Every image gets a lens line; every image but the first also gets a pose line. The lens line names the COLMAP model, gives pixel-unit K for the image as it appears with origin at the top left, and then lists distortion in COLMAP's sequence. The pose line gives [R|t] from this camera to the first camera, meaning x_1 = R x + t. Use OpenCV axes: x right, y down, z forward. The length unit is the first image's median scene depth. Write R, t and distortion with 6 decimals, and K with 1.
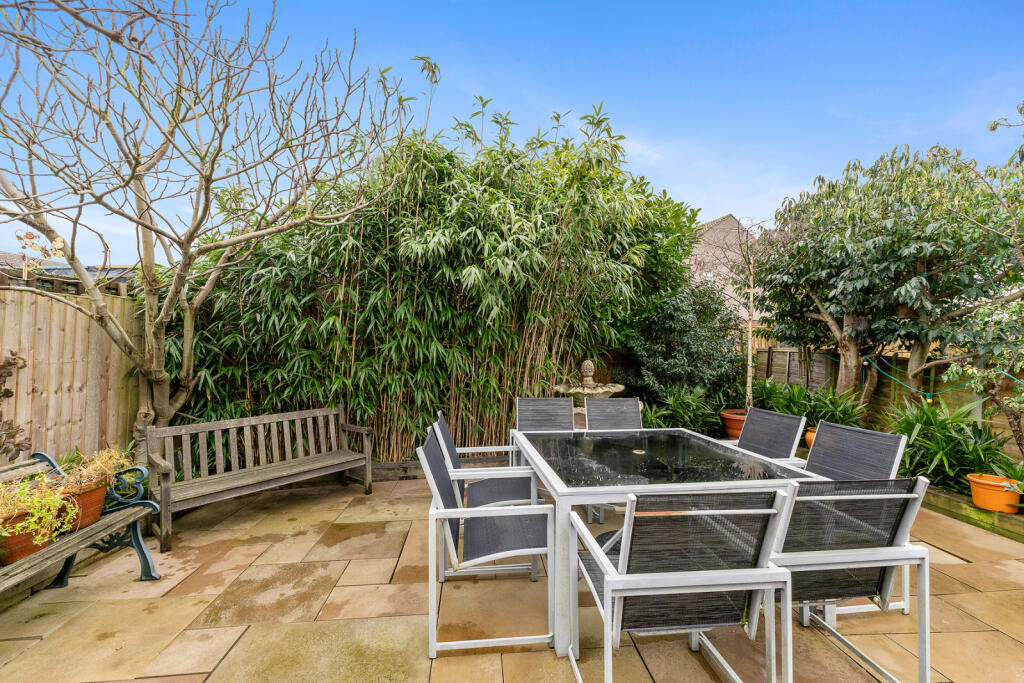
lens RADIAL K [[419.0, 0, 512.6], [0, 419.0, 339.1], [0, 0, 1]] dist [0.020532, 0.000372]
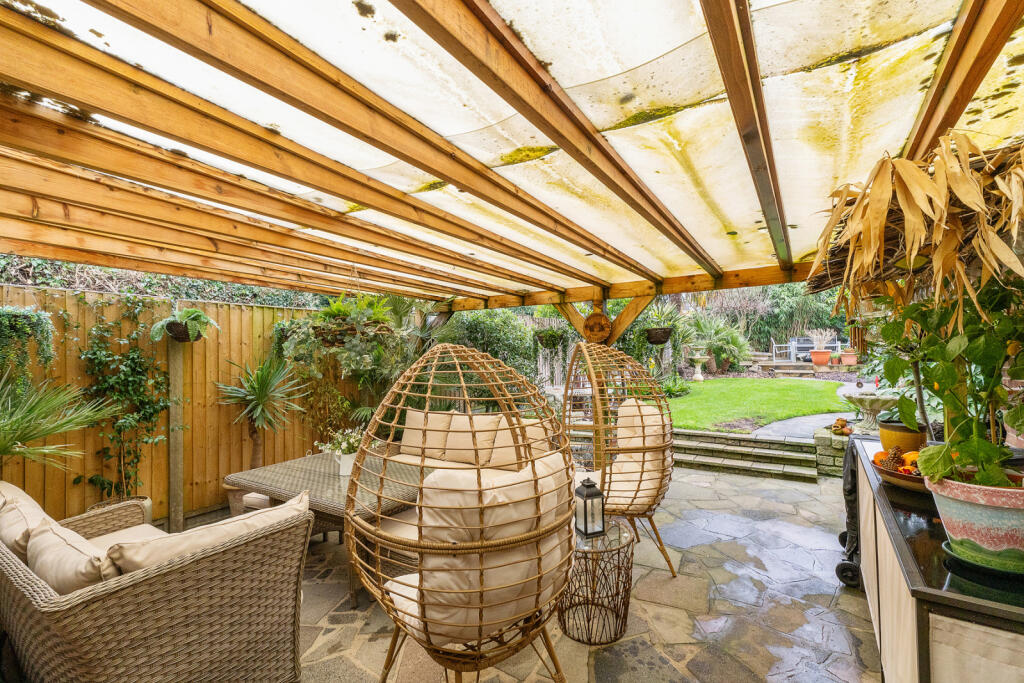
lens RADIAL K [[419.0, 0, 513.2], [0, 419.0, 340.4], [0, 0, 1]] dist [0.020532, 0.000372]
pose [[0.801684, -0.020924, -0.597381, 0.300531], [0.032764, 0.999423, 0.008964, 0.026958], [0.596849, -0.026759, 0.801907, -3.861432]]
